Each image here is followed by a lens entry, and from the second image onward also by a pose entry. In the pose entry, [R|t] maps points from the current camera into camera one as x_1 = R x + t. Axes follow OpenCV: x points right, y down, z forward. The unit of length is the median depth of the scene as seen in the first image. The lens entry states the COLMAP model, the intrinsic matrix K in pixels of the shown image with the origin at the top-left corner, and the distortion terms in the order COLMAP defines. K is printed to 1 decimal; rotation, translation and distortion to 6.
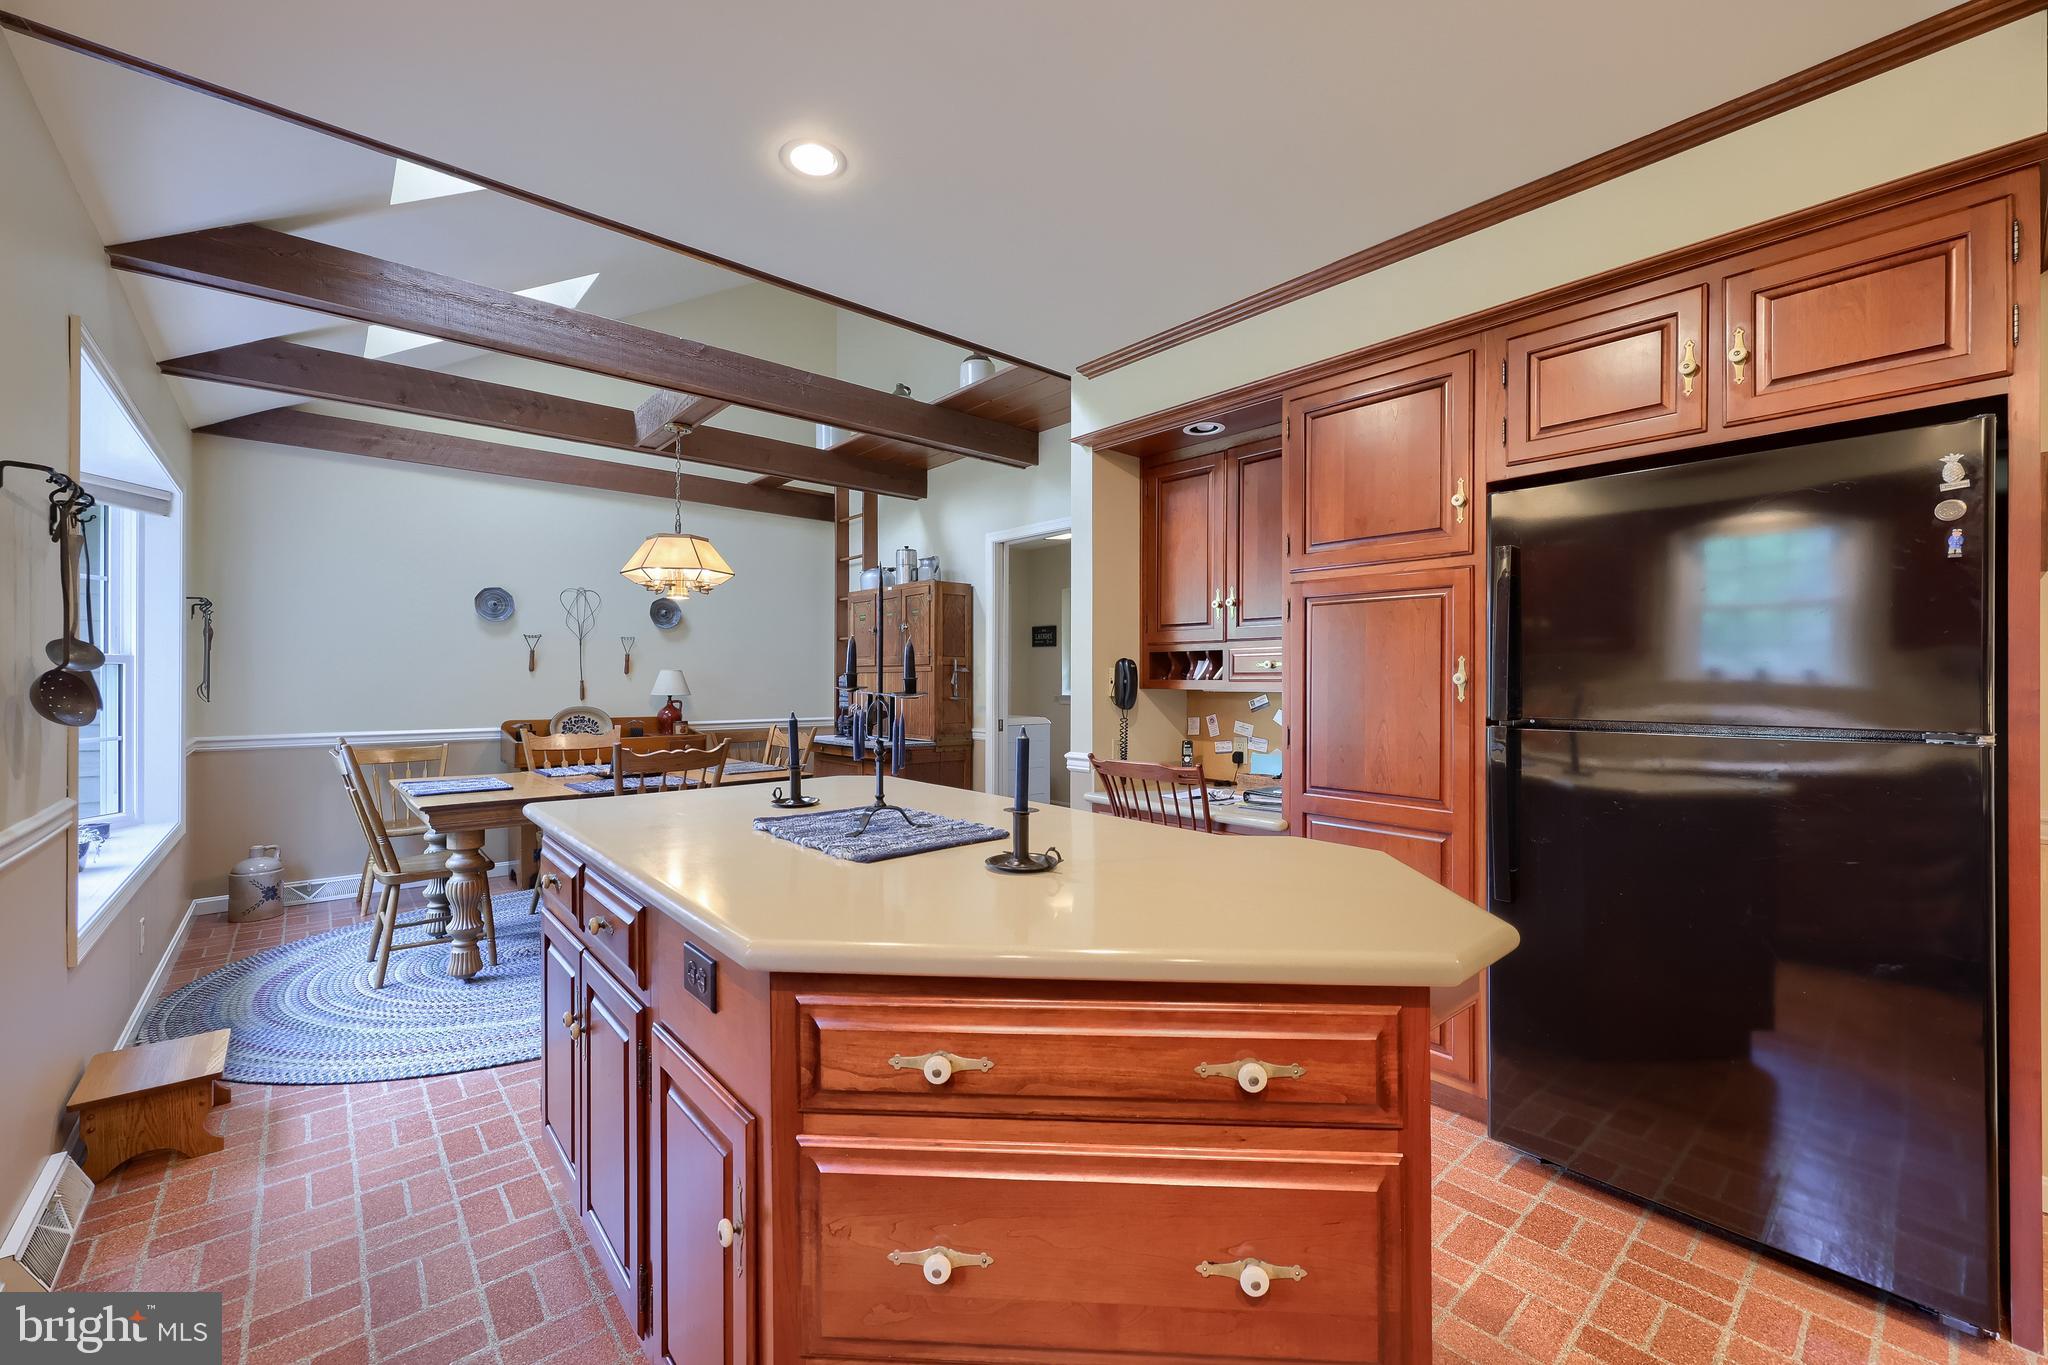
lens RADIAL K [[816.2, 0, 1024.7], [0, 816.2, 679.6], [0, 0, 1]] dist [-0.001056, -0.000067]
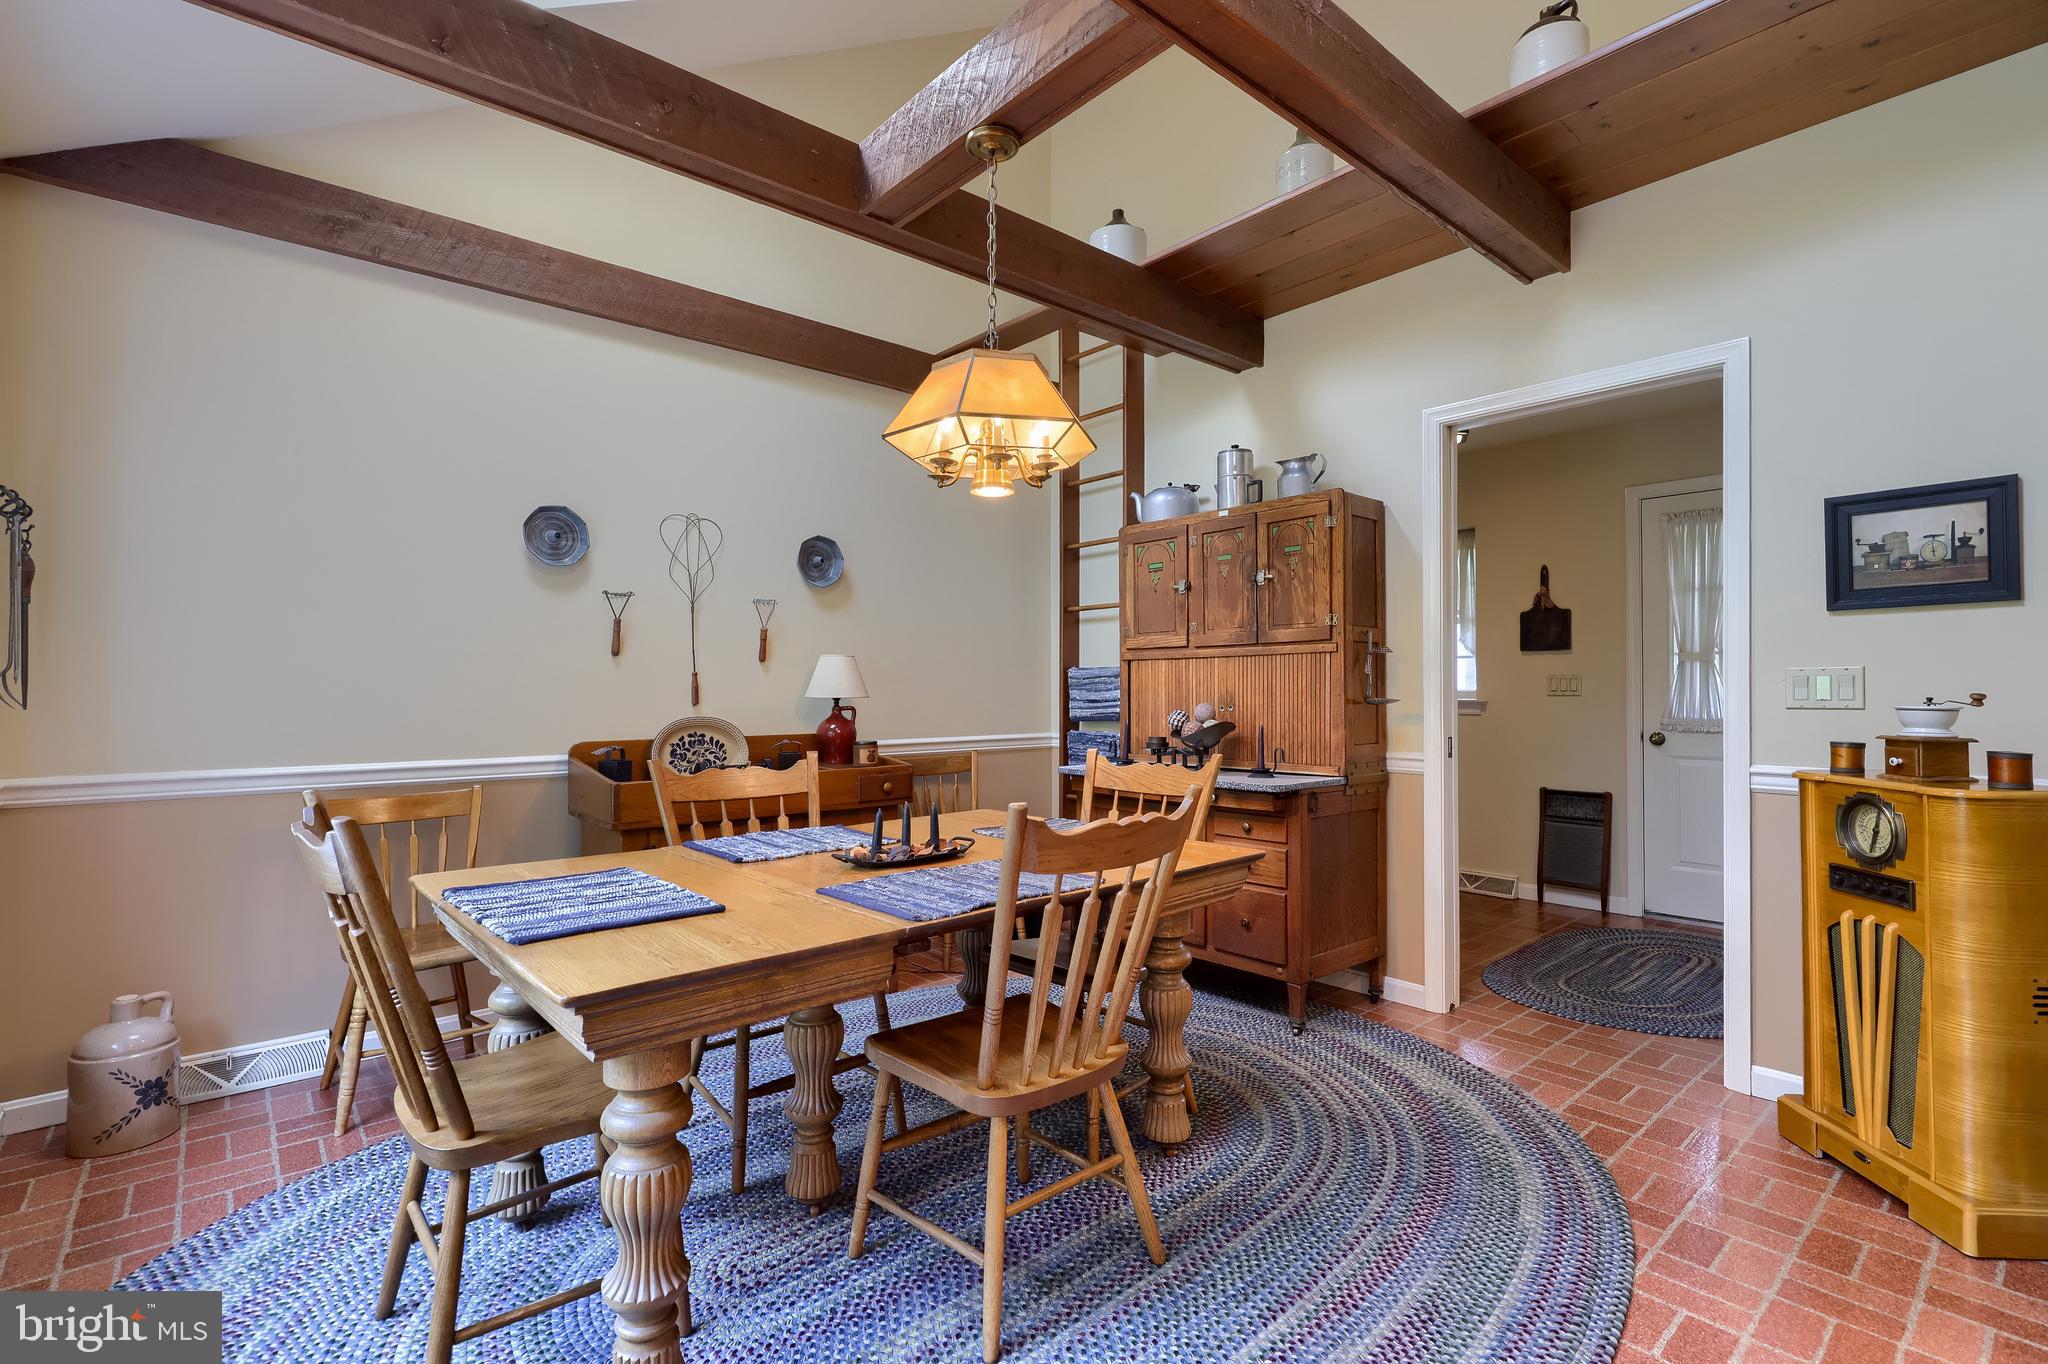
lens RADIAL K [[919.6, 0, 1025.9], [0, 919.6, 687.3], [0, 0, 1]] dist [0.002801, 0.001059]
pose [[0.999994, -0.002937, 0.001566, -0.326563], [0.002937, 0.999996, -0.000042, 0.013305], [-0.001566, 0.000047, 0.999999, 0.362510]]
